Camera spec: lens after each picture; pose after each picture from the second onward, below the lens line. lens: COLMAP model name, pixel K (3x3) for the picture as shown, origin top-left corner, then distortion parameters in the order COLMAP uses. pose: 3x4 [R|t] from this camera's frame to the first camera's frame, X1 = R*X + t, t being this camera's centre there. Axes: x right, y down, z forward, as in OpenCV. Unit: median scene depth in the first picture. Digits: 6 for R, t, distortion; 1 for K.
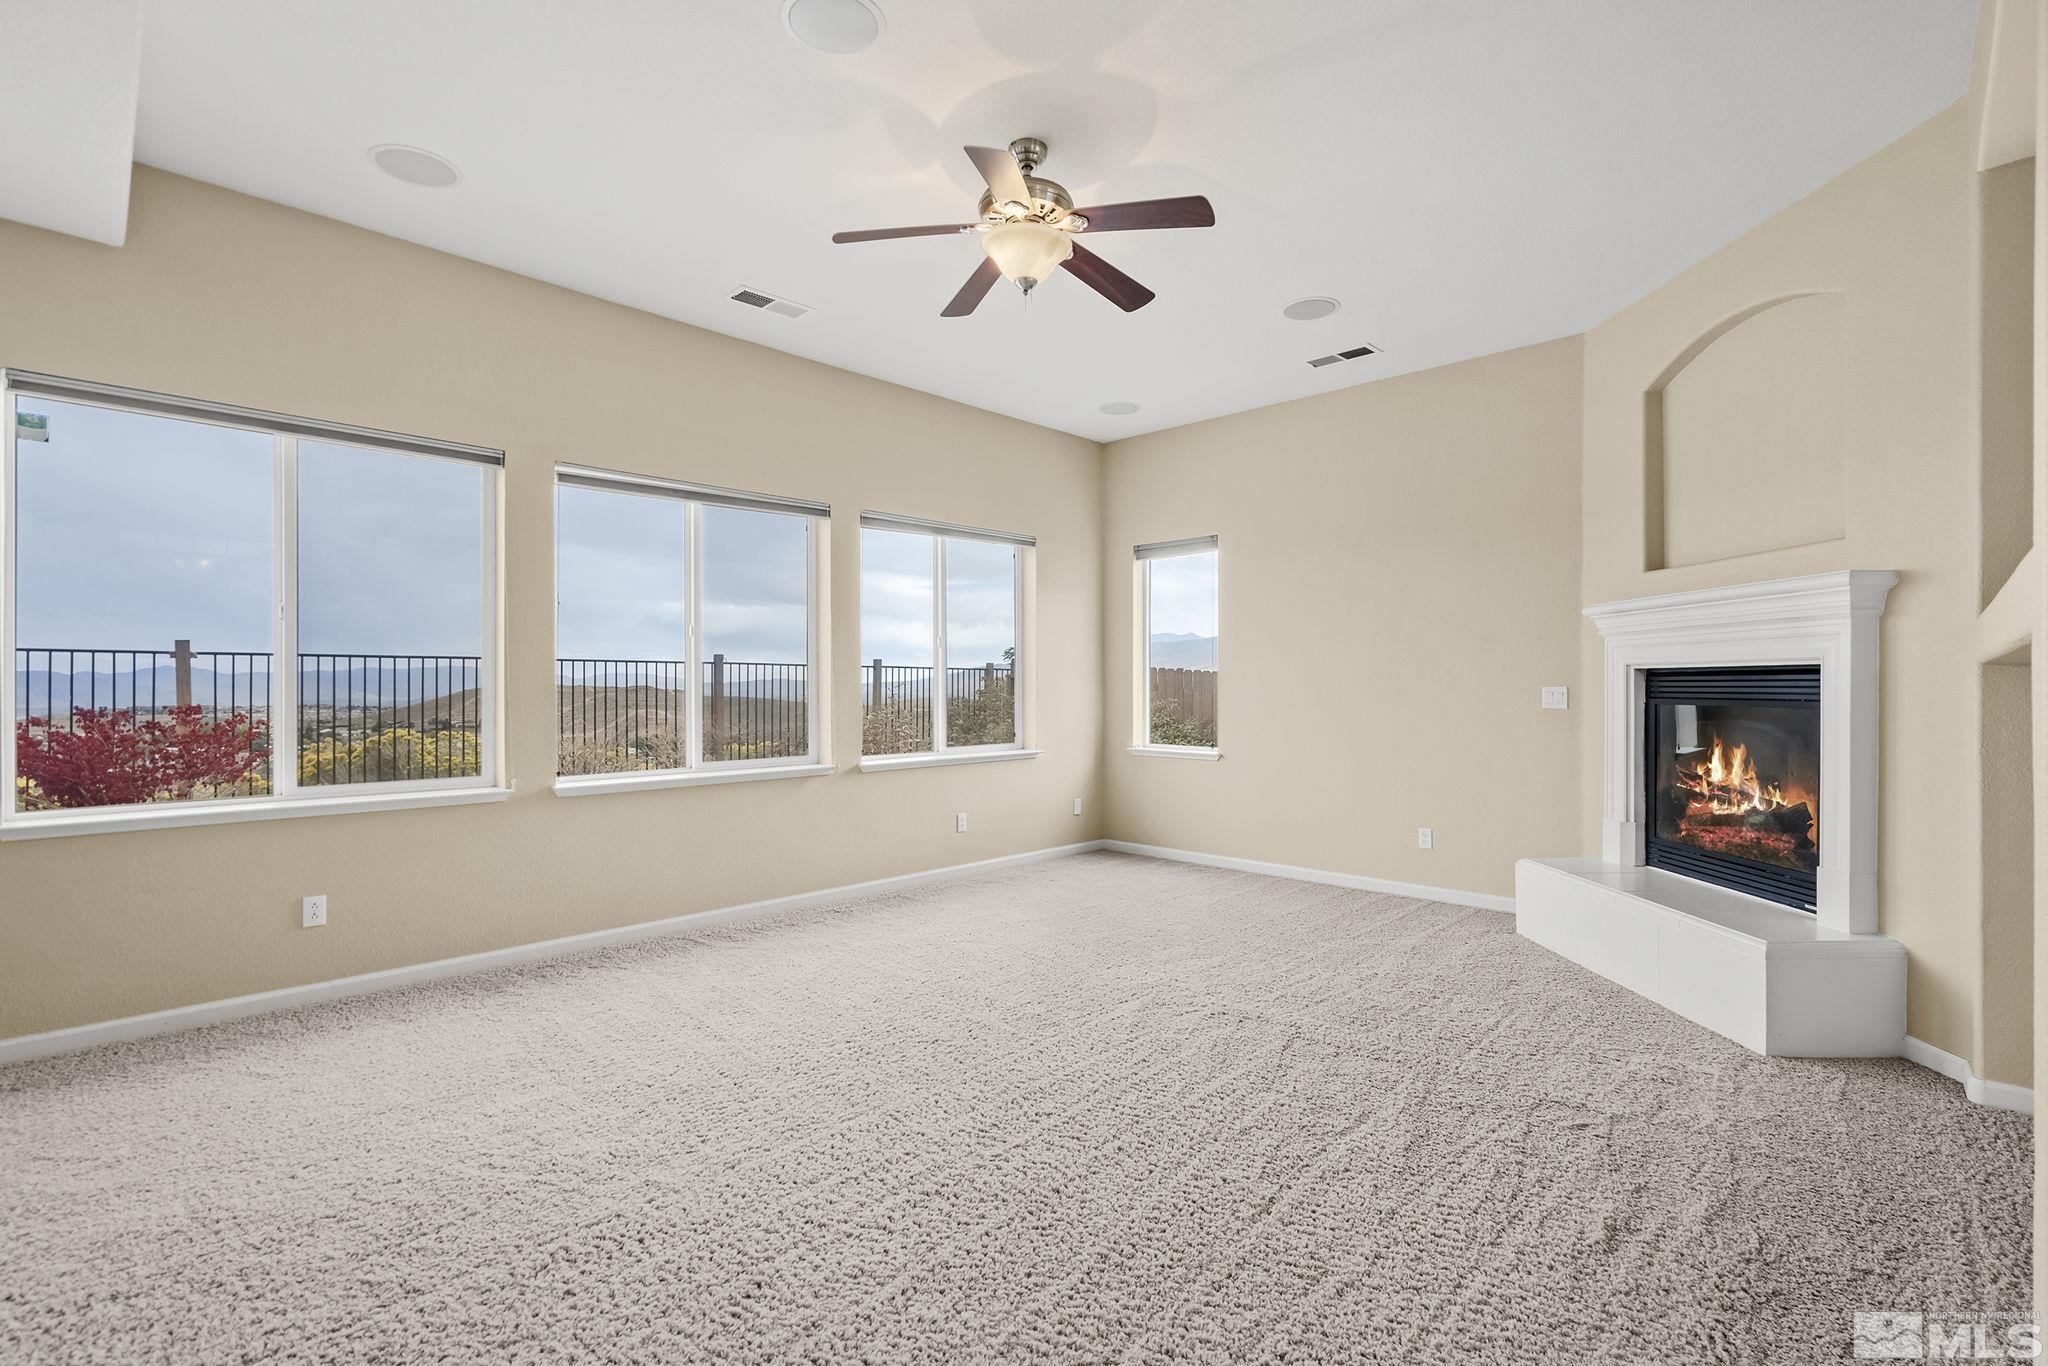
lens RADIAL K [[938.0, 0, 1020.5], [0, 938.0, 690.2], [0, 0, 1]] dist [-0.001167, 0.000820]
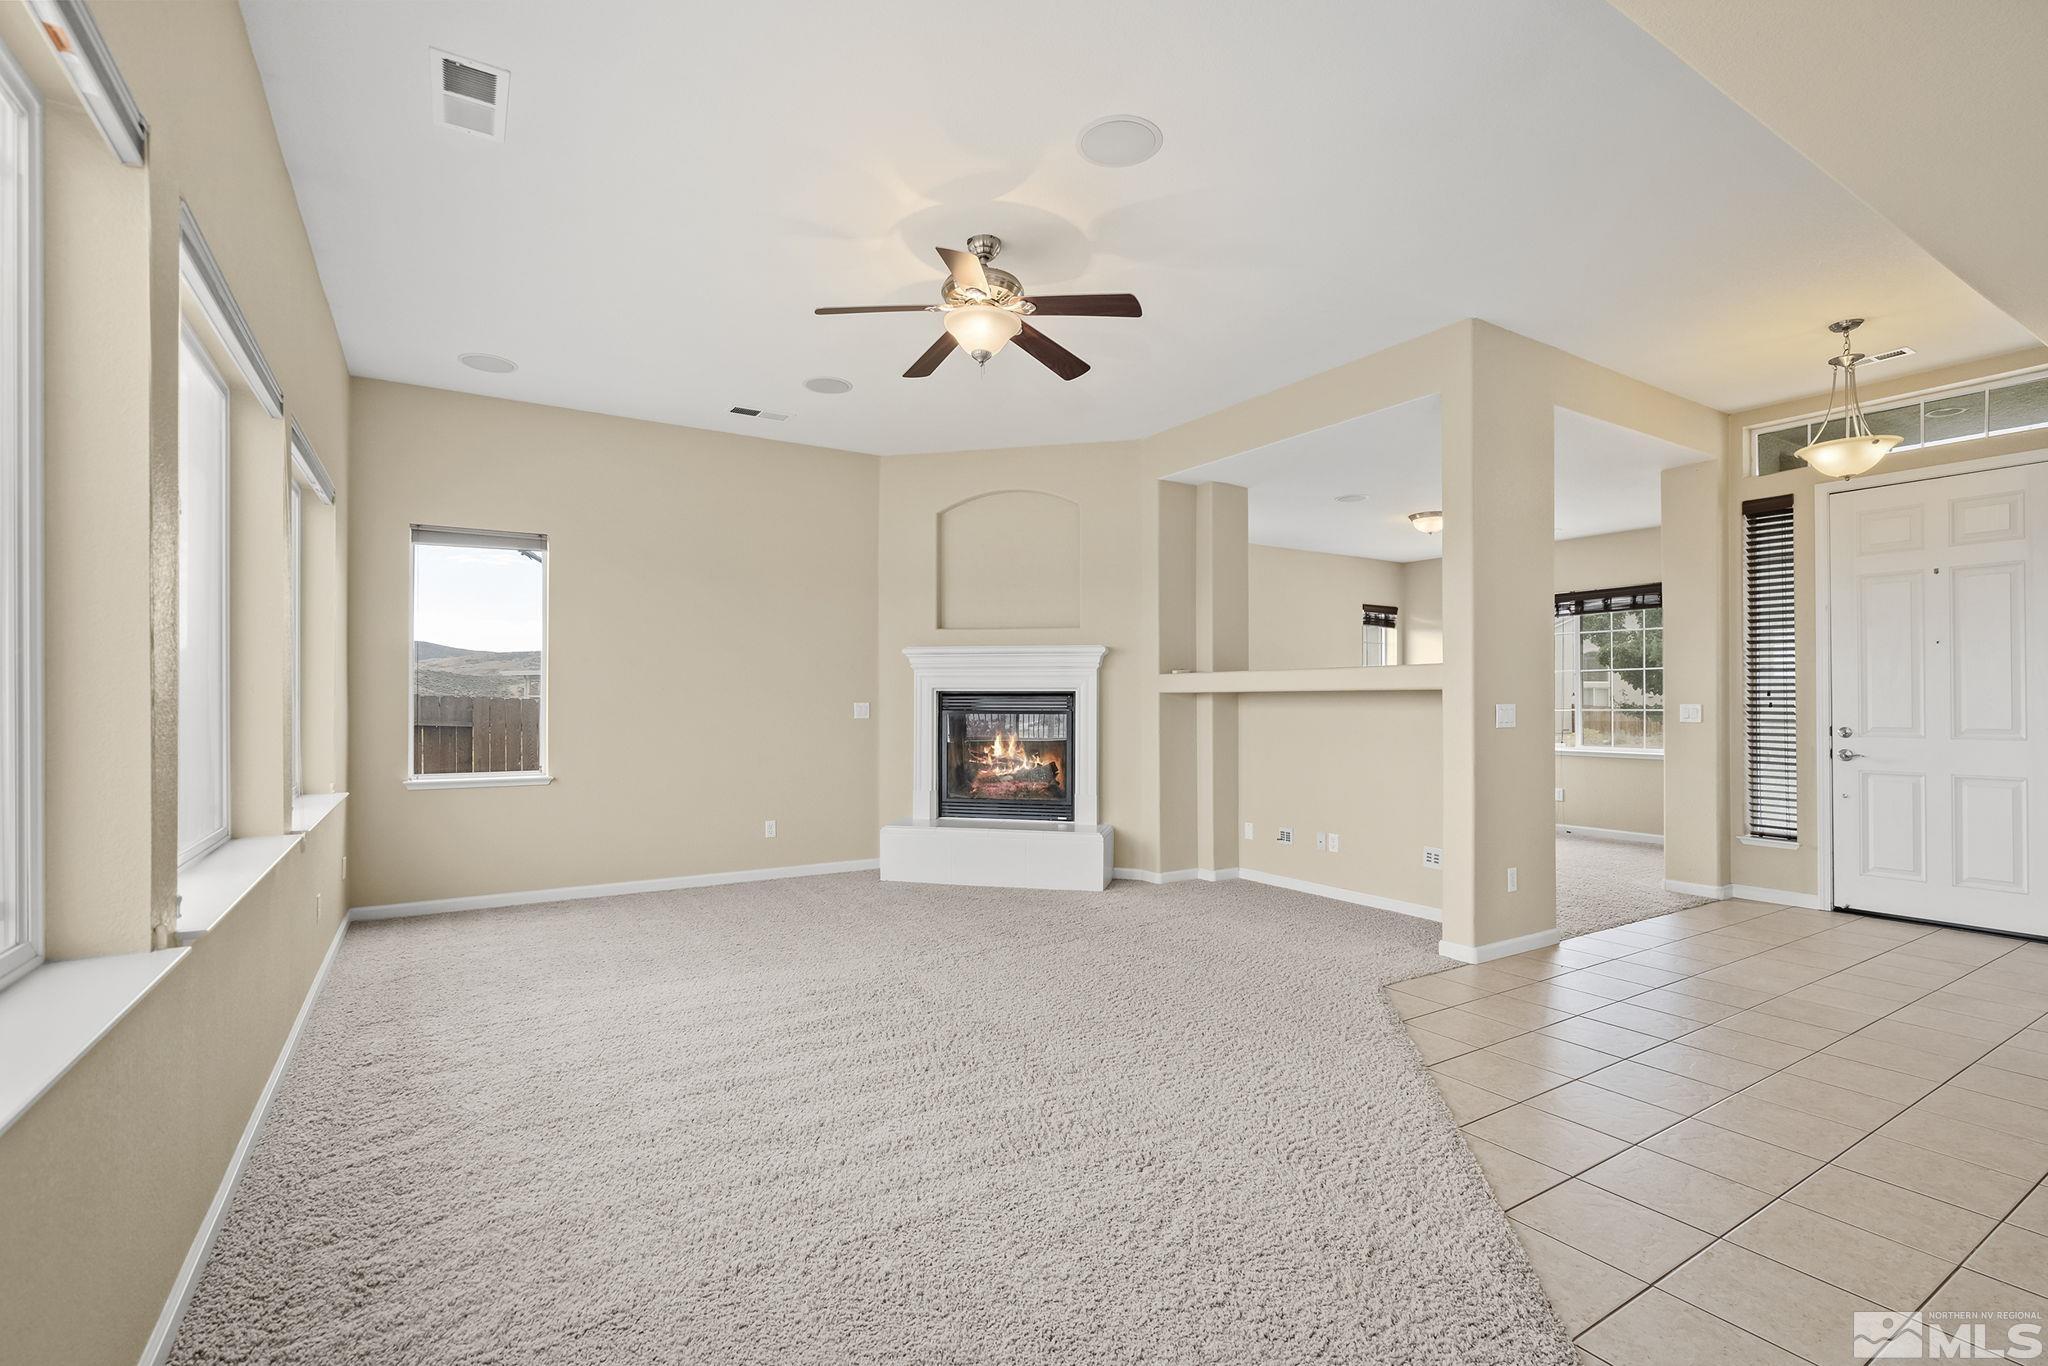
lens RADIAL K [[917.9, 0, 1025.7], [0, 917.9, 701.9], [0, 0, 1]] dist [-0.000255, 0.000155]
pose [[0.227720, 0.000955, 0.973726, -0.882734], [0.006243, 0.999978, -0.002441, 0.001392], [-0.973707, 0.006635, 0.227709, 0.555797]]
